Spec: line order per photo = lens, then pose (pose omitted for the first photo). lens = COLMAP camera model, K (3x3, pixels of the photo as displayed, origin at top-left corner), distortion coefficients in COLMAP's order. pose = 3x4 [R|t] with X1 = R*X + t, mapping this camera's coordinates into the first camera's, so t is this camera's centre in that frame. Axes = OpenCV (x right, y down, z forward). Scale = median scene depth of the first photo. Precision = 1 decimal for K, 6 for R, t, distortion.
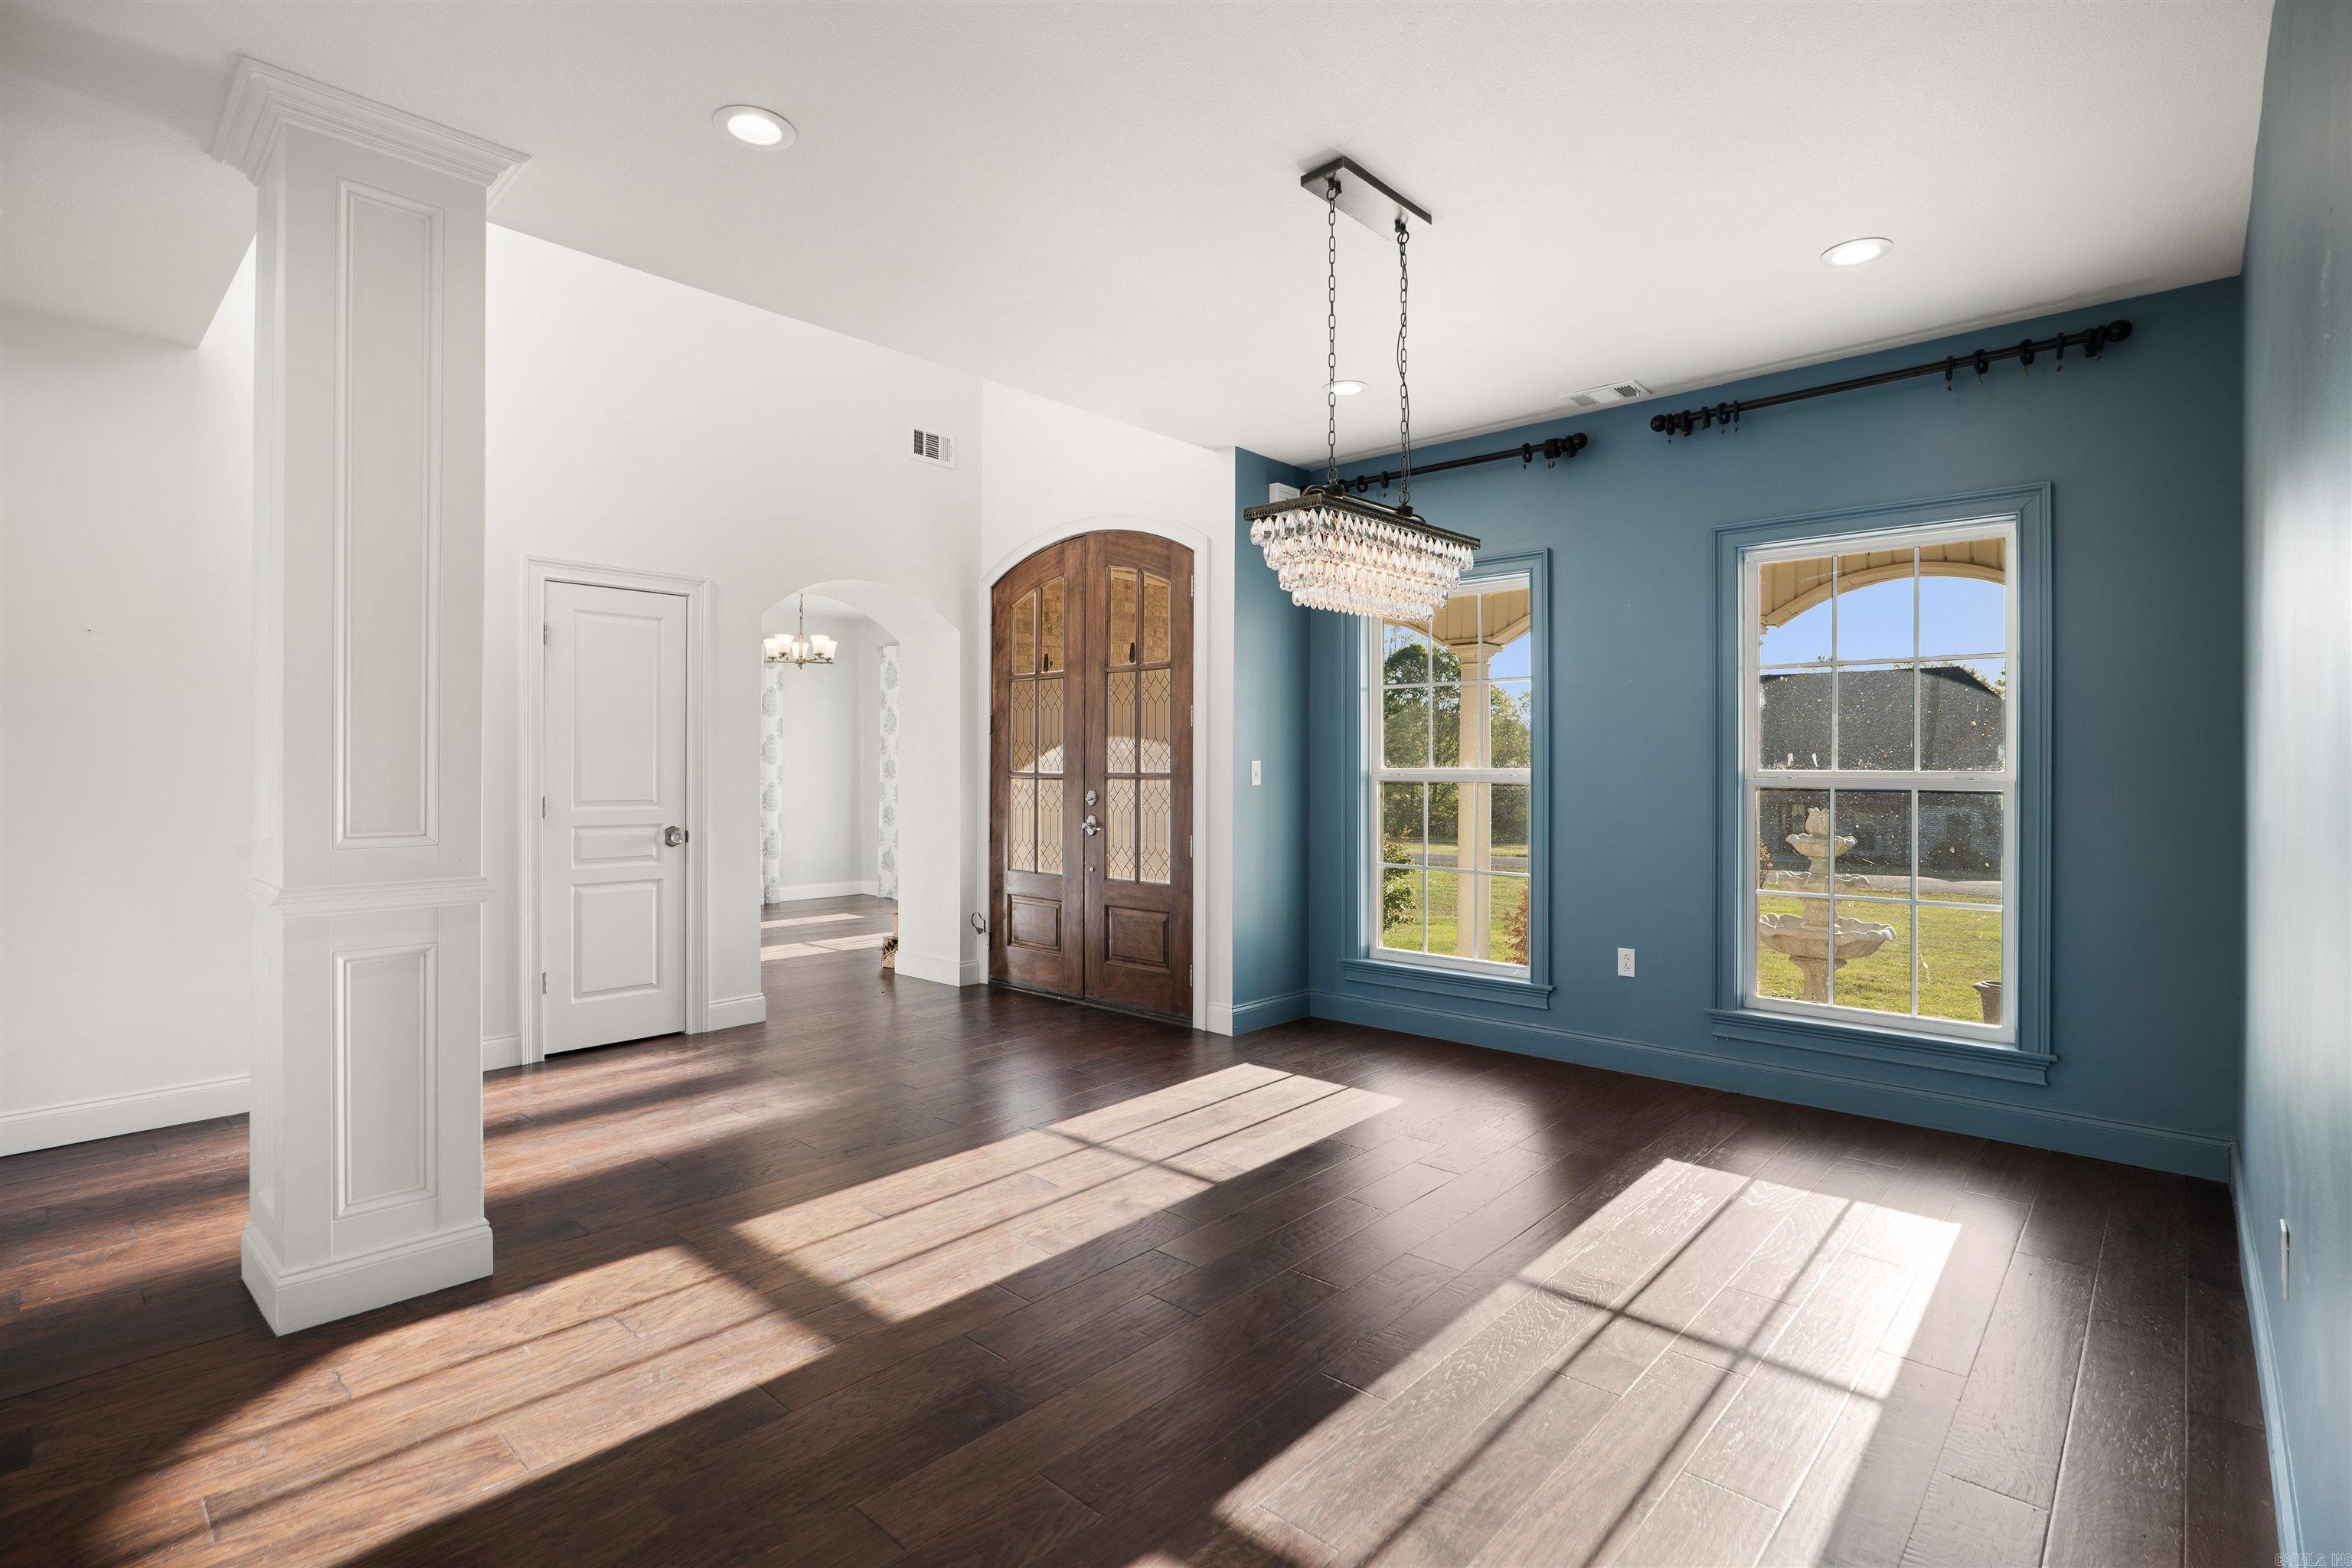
lens RADIAL K [[1112.2, 0, 1180.1], [0, 1112.2, 775.6], [0, 0, 1]] dist [-0.021585, 0.006778]
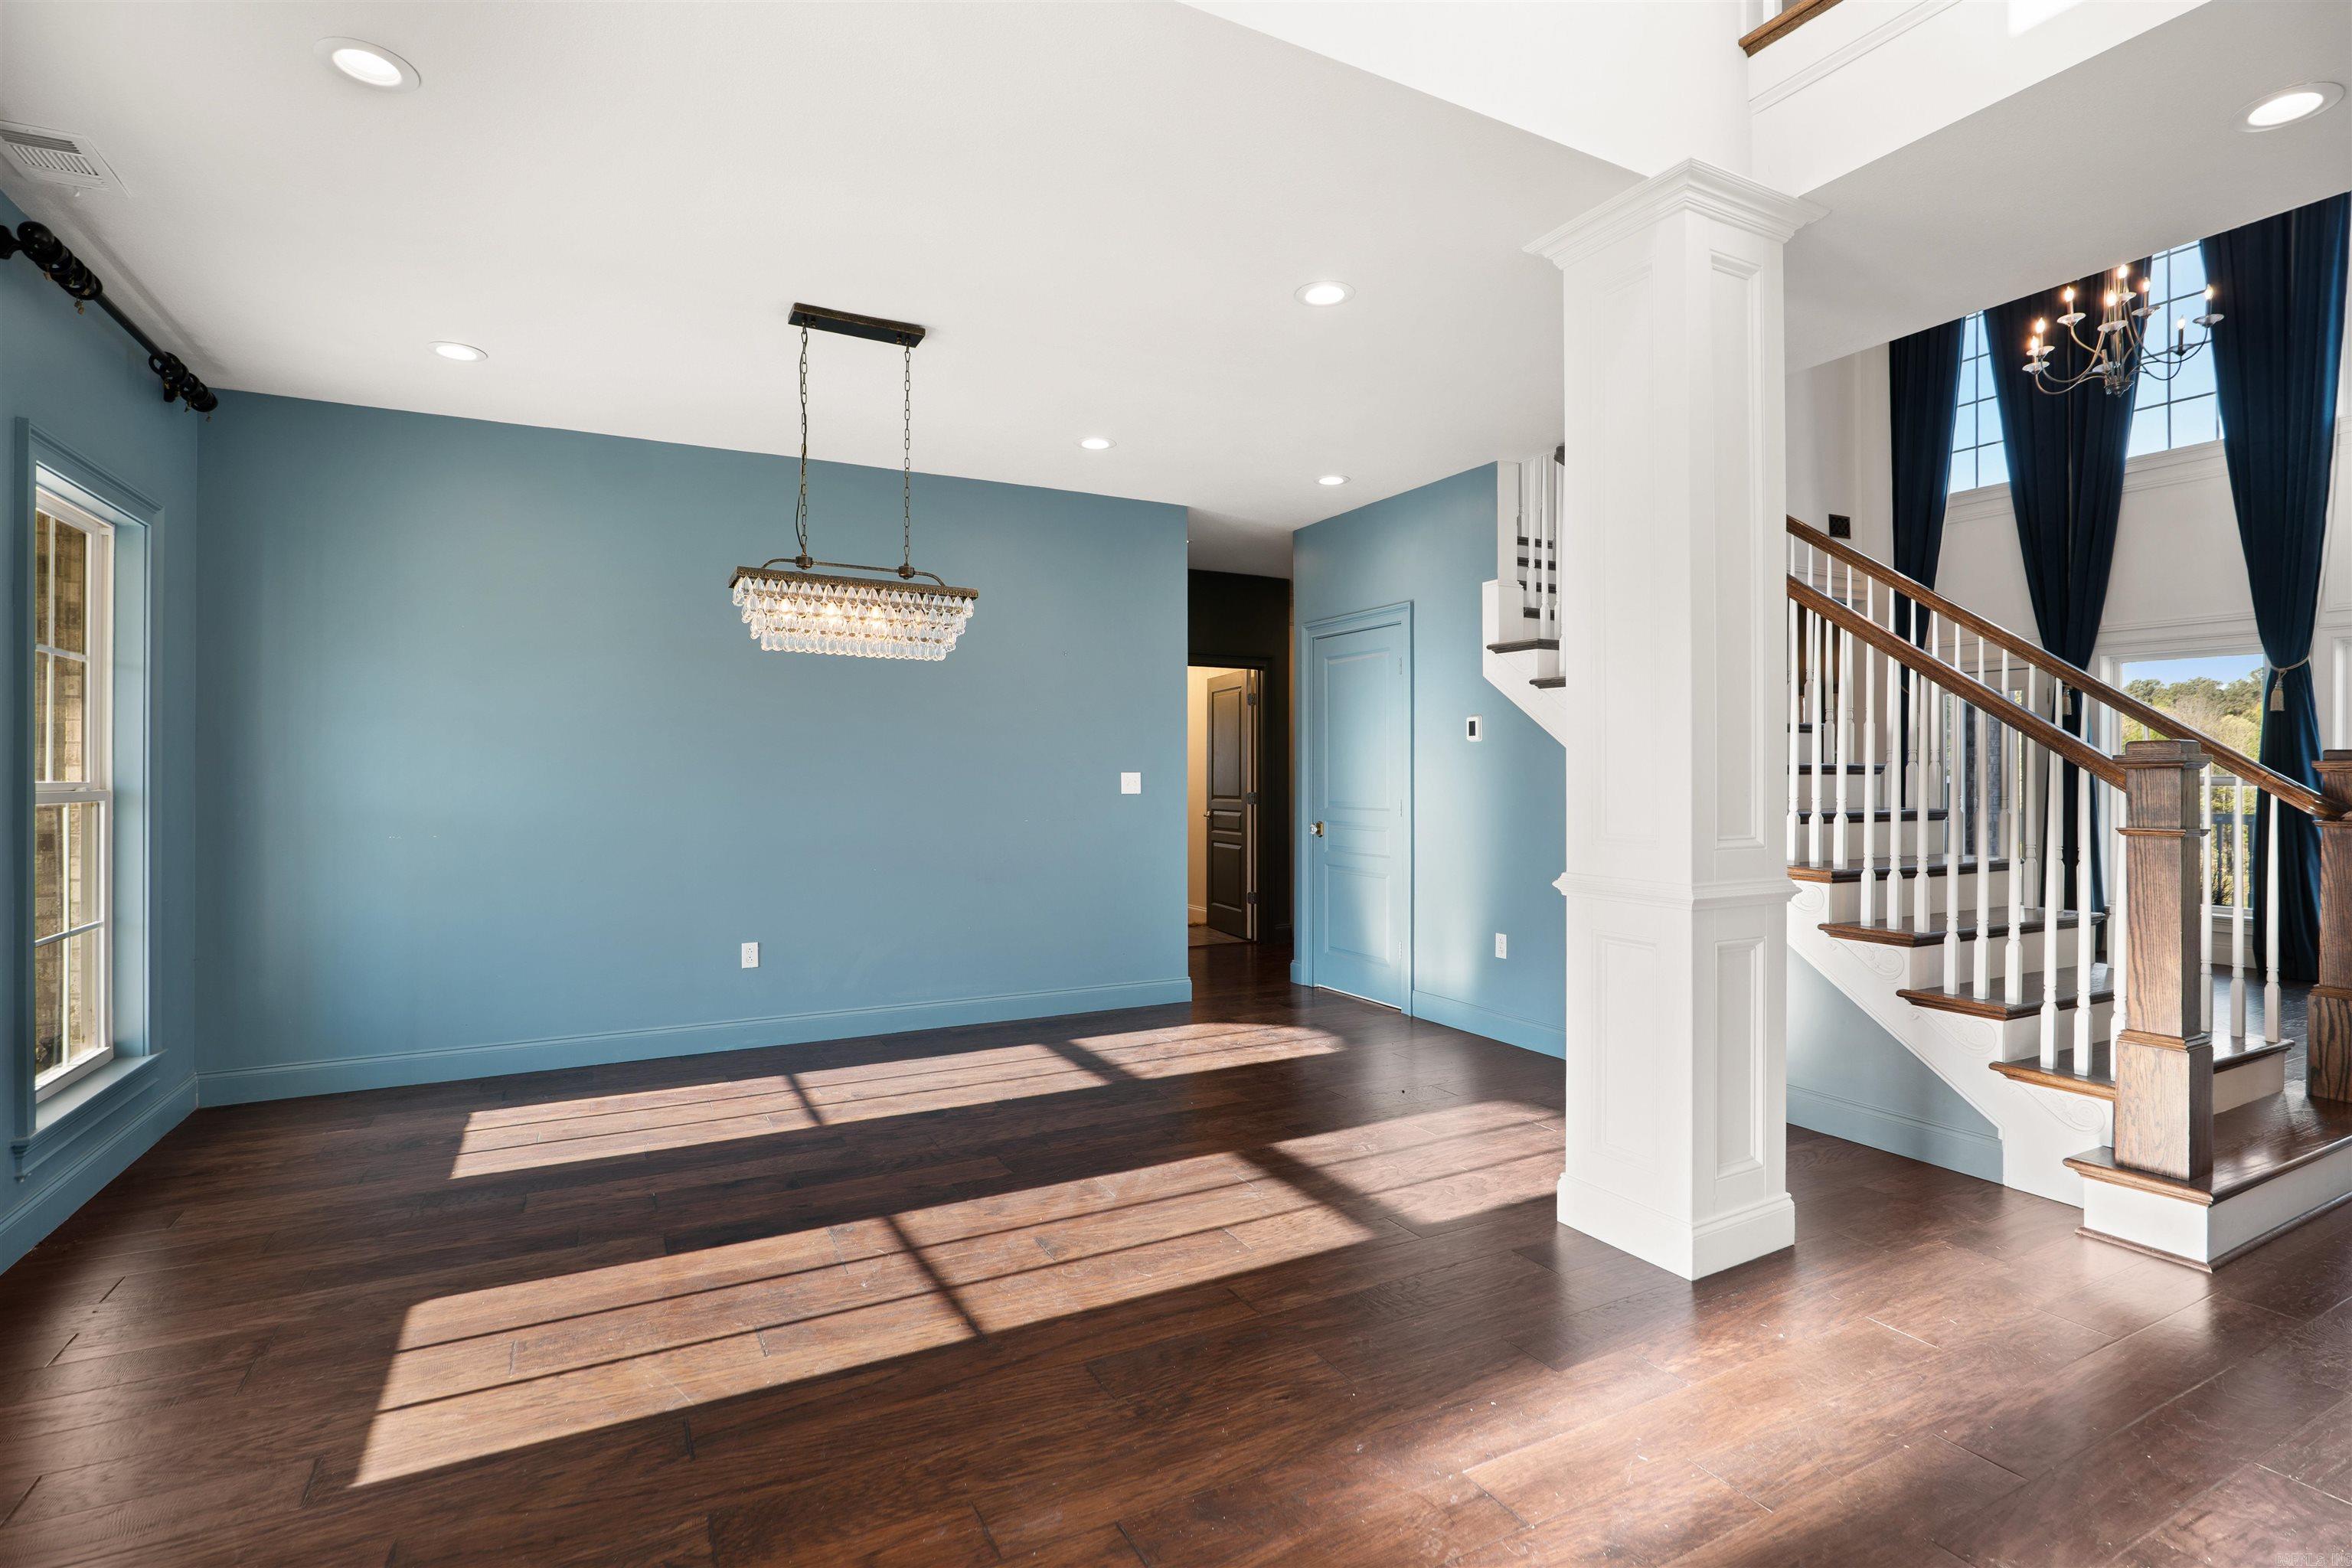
lens RADIAL K [[1112.2, 0, 1154.2], [0, 1112.2, 781.9], [0, 0, 1]] dist [-0.021585, 0.006778]
pose [[-0.934317, 0.000004, 0.356442, -0.388733], [0.003292, 0.999957, 0.008618, -0.008641], [-0.356427, 0.009226, -0.934278, 1.340454]]
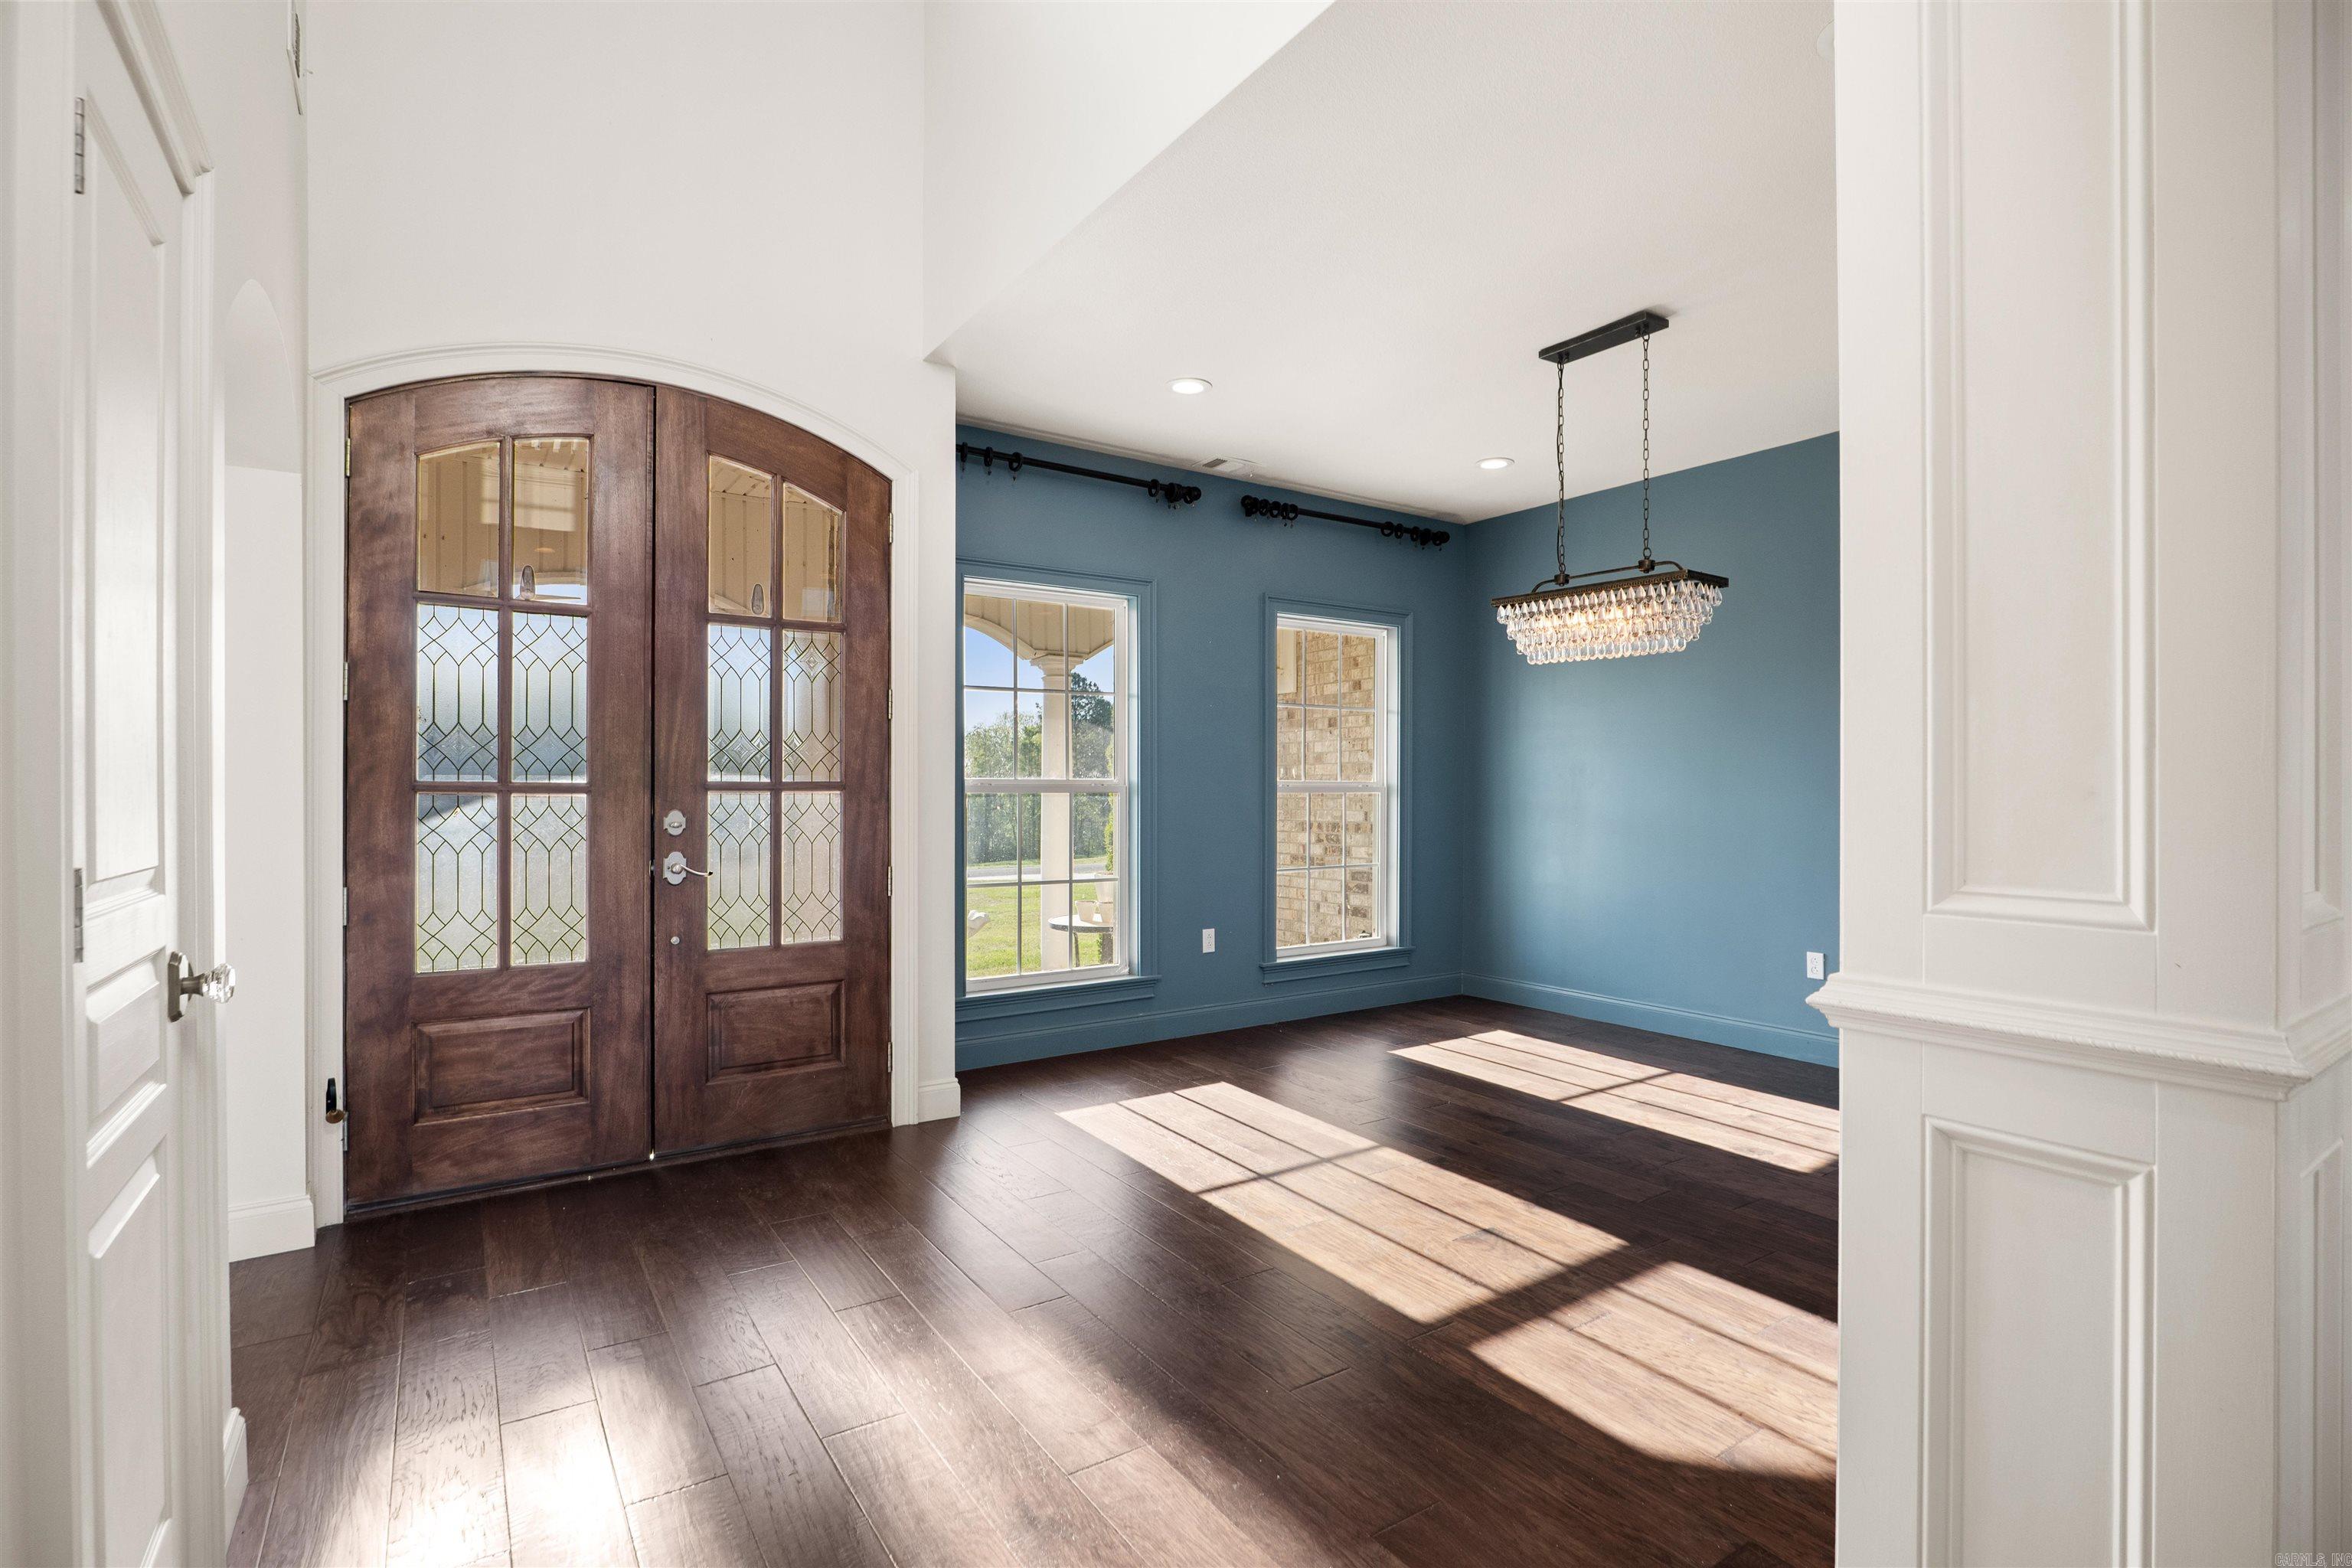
lens RADIAL K [[1112.2, 0, 1191.6], [0, 1112.2, 785.7], [0, 0, 1]] dist [-0.021585, 0.006778]
pose [[0.234604, -0.002519, 0.972088, -0.787880], [0.004034, 0.999991, 0.001618, -0.000438], [-0.972083, 0.003542, 0.234612, 0.758222]]
